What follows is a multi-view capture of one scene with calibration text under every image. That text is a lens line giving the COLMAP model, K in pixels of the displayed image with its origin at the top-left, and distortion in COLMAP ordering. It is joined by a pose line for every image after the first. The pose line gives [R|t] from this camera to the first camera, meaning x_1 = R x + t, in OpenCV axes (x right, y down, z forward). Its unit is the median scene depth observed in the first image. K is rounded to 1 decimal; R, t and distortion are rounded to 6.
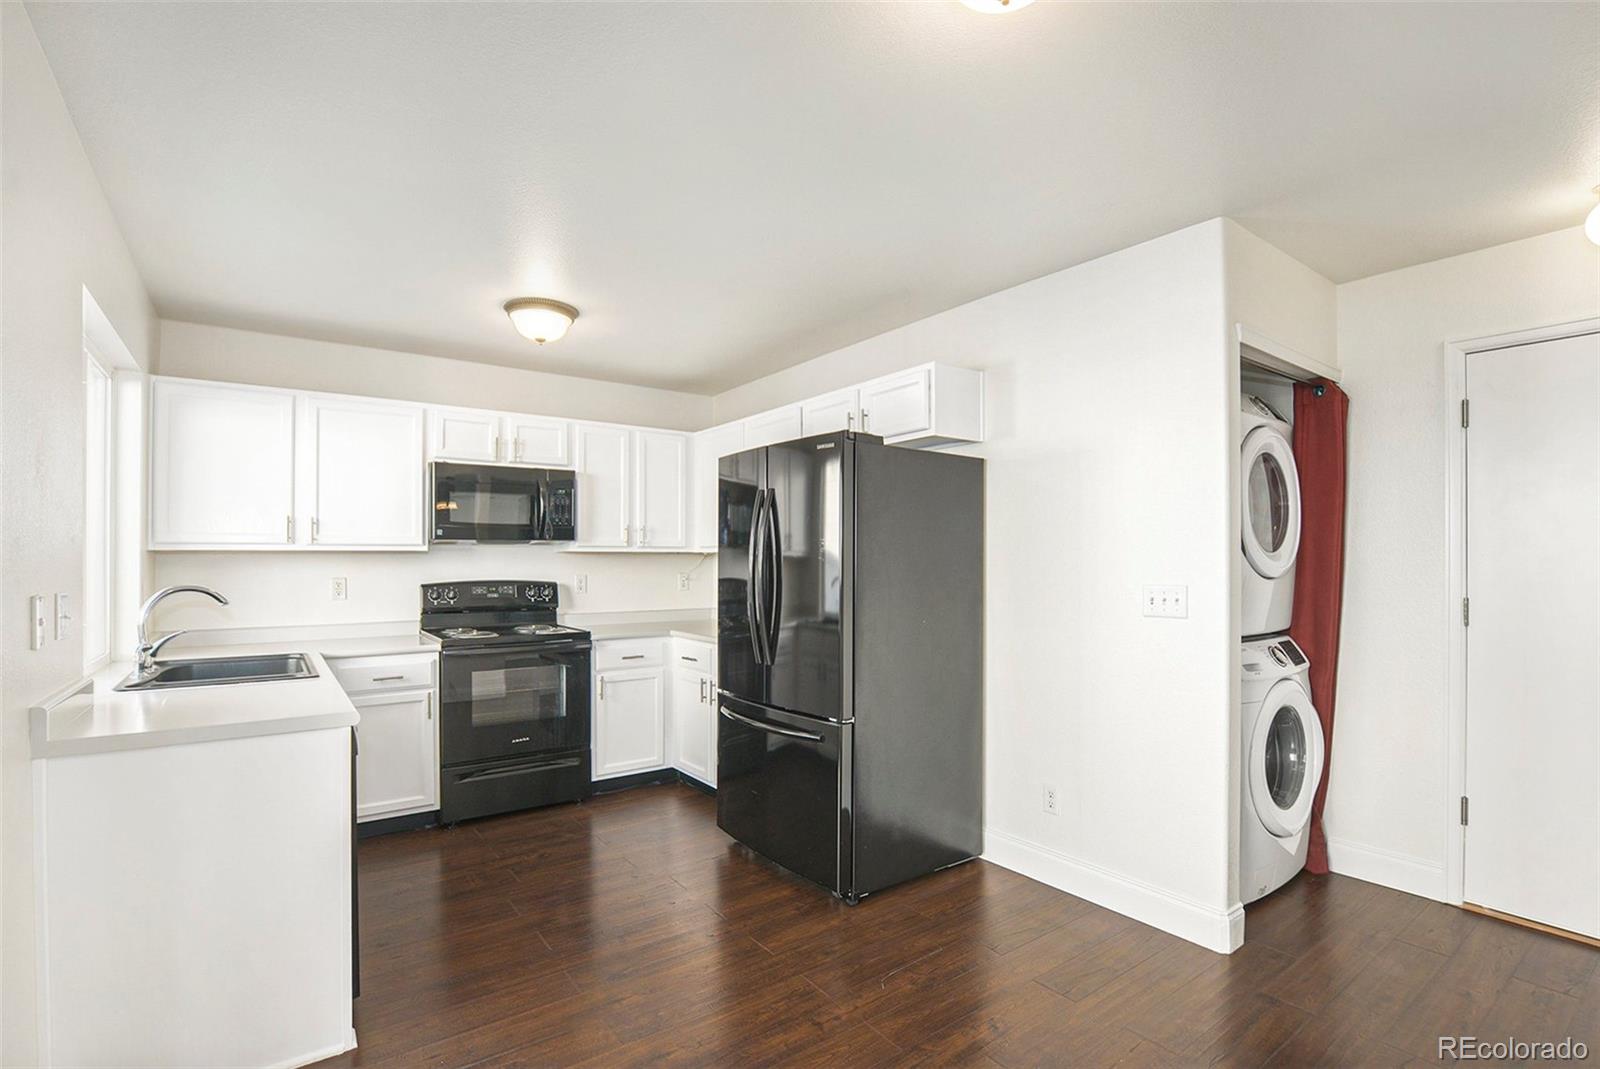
lens RADIAL K [[756.6, 0, 818.1], [0, 756.6, 565.6], [0, 0, 1]] dist [-0.008989, -0.000093]
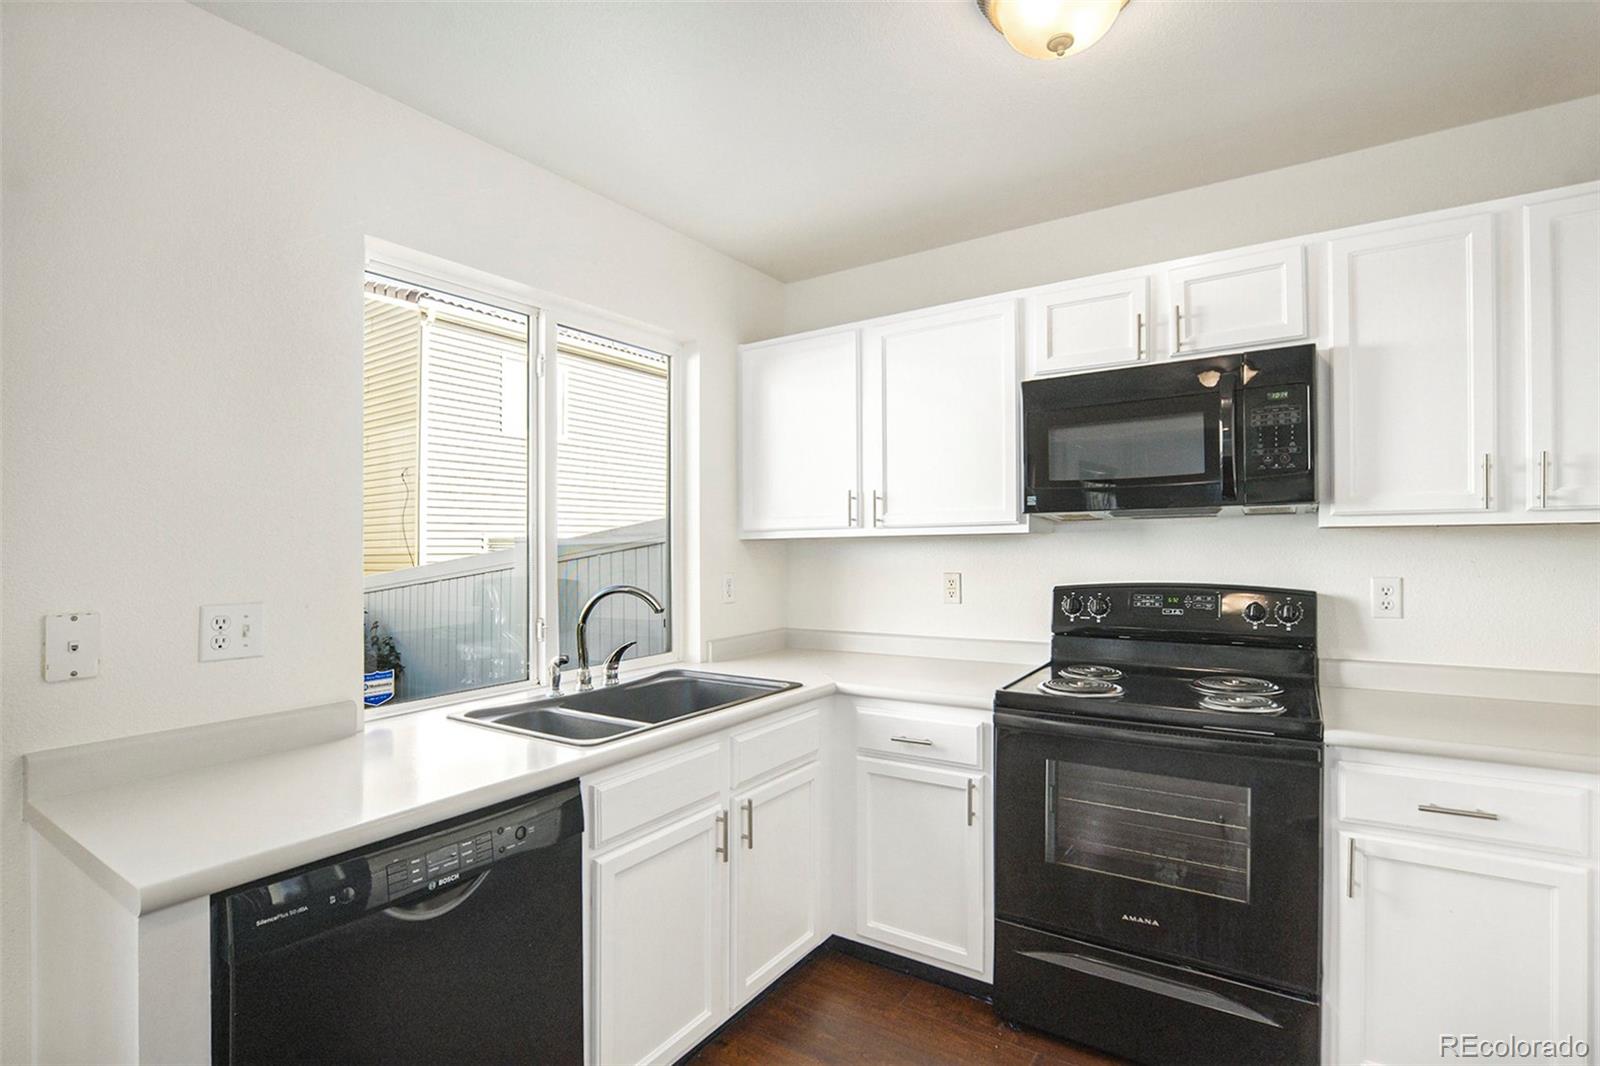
lens RADIAL K [[752.7, 0, 786.8], [0, 752.7, 544.6], [0, 0, 1]] dist [-0.026795, 0.000069]
pose [[0.325560, -0.001162, -0.945521, -0.015428], [0.006873, 0.999976, 0.001137, -0.011930], [0.945496, -0.006869, 0.325560, 0.605162]]
